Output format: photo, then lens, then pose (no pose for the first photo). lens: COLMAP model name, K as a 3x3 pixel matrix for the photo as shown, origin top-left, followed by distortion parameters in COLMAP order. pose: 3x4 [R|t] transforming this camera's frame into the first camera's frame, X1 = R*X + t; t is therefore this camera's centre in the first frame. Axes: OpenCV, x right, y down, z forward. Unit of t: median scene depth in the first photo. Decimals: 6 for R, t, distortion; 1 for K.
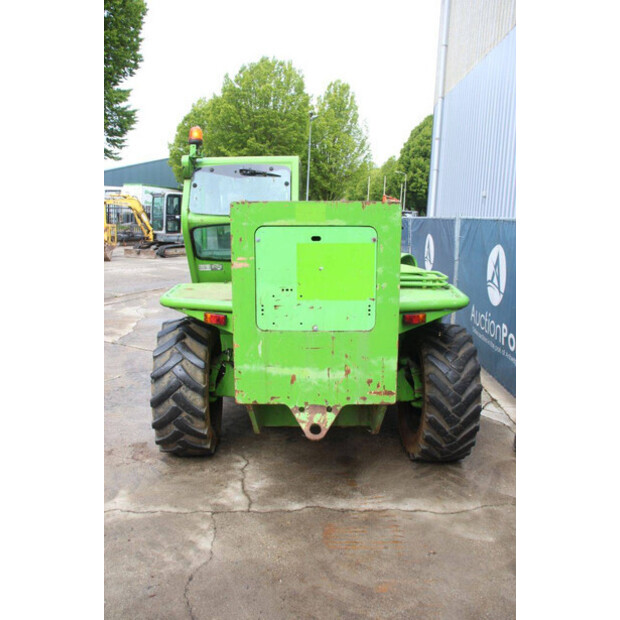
lens RADIAL K [[537.9, 0, 304.3], [0, 537.9, 315.0], [0, 0, 1]] dist [-0.130683, 0.125068]
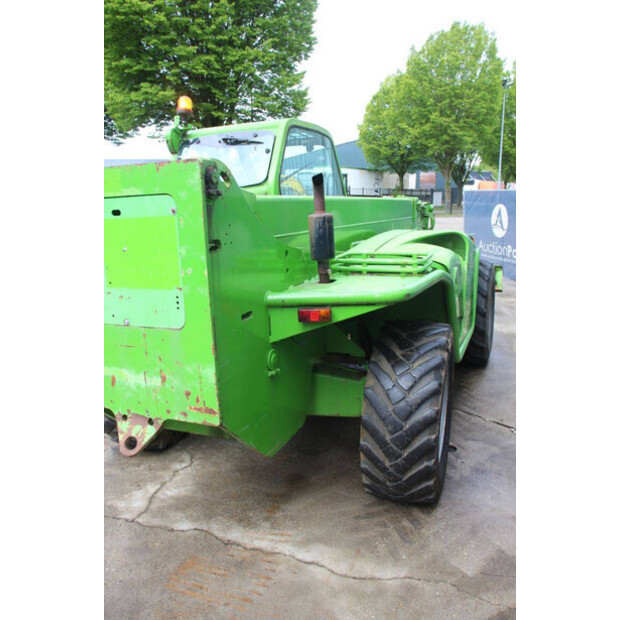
lens RADIAL K [[537.9, 0, 305.9], [0, 537.9, 313.1], [0, 0, 1]] dist [-0.130683, 0.125068]
pose [[0.925879, 0.045510, -0.375069, 0.438906], [-0.033961, 0.998725, 0.037348, -0.021913], [0.376290, -0.021842, 0.926244, 0.267647]]
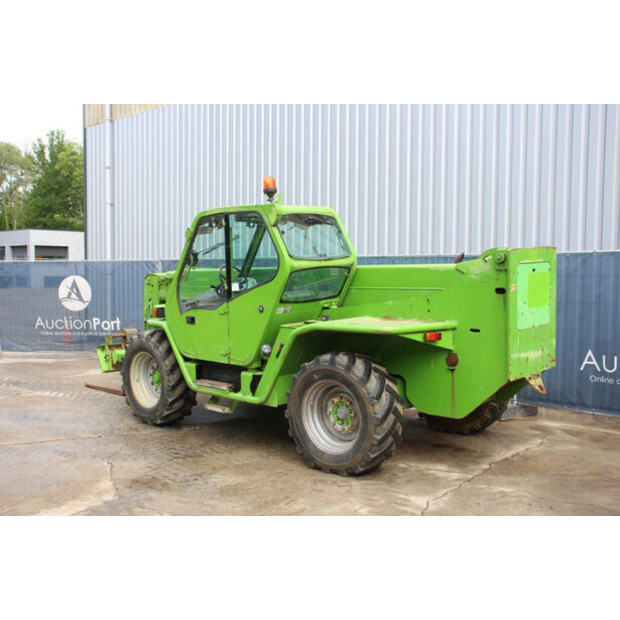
lens RADIAL K [[724.9, 0, 306.2], [0, 724.9, 308.4], [0, 0, 1]] dist [0.012368, 0.000000]
pose [[0.669983, -0.086535, 0.737316, -1.547349], [0.166794, 0.985337, -0.035918, -0.045933], [-0.723397, 0.147045, 0.674593, 0.011557]]
